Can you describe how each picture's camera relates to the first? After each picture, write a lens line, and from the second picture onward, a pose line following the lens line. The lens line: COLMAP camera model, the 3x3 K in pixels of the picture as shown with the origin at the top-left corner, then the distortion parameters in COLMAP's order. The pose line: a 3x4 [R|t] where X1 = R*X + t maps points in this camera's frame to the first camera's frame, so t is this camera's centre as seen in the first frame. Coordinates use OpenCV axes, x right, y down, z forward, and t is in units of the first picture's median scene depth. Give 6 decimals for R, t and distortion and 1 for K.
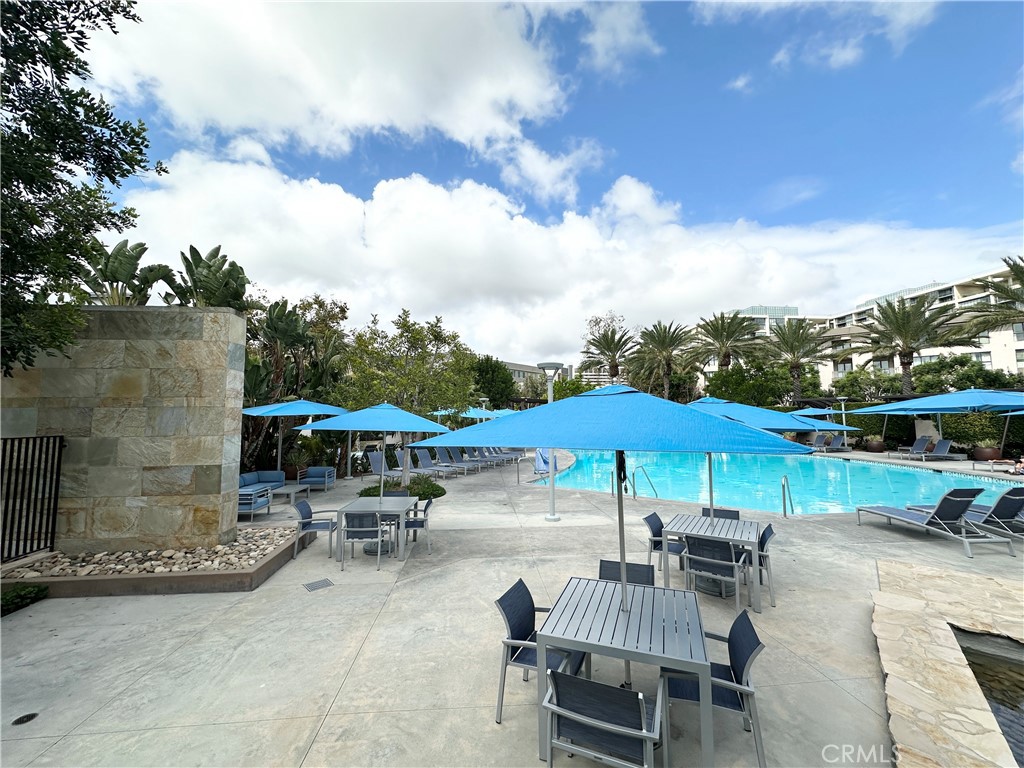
lens RADIAL K [[408.6, 0, 512.0], [0, 408.6, 384.0], [0, 0, 1]] dist [0.000152, -0.000081]
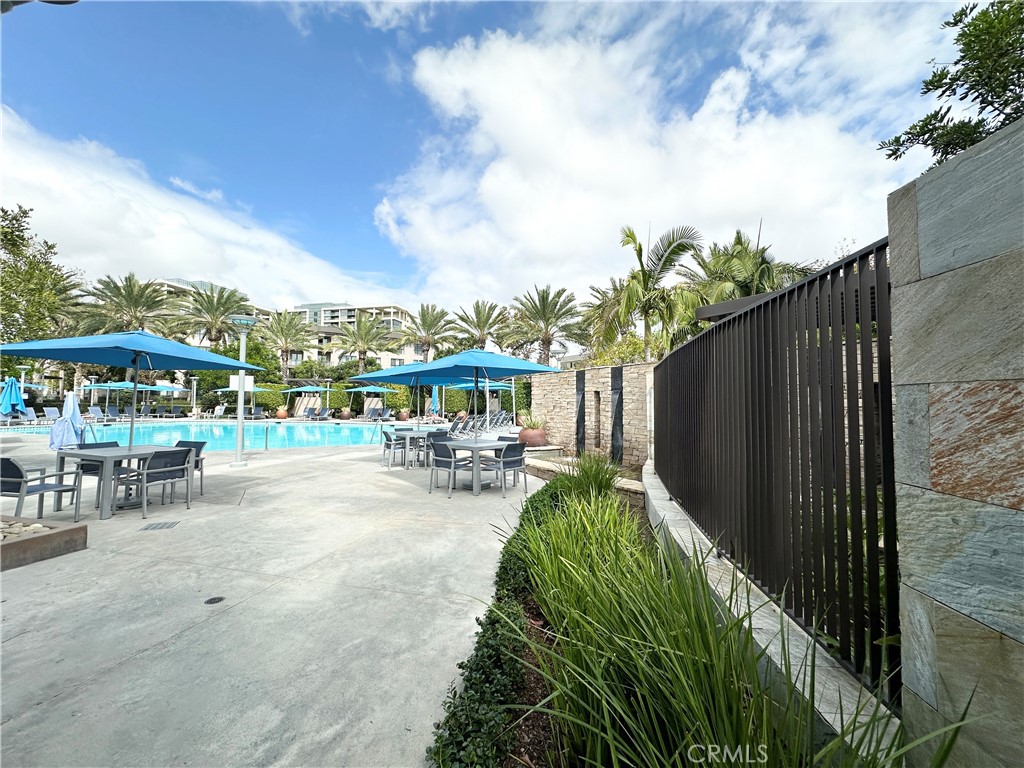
lens RADIAL K [[408.6, 0, 512.0], [0, 408.6, 384.0], [0, 0, 1]] dist [0.000152, -0.000081]
pose [[0.305792, 0.068109, 0.949659, -0.311931], [-0.103636, 0.993893, -0.037910, 0.037669], [-0.946441, -0.086826, 0.310982, 0.002861]]
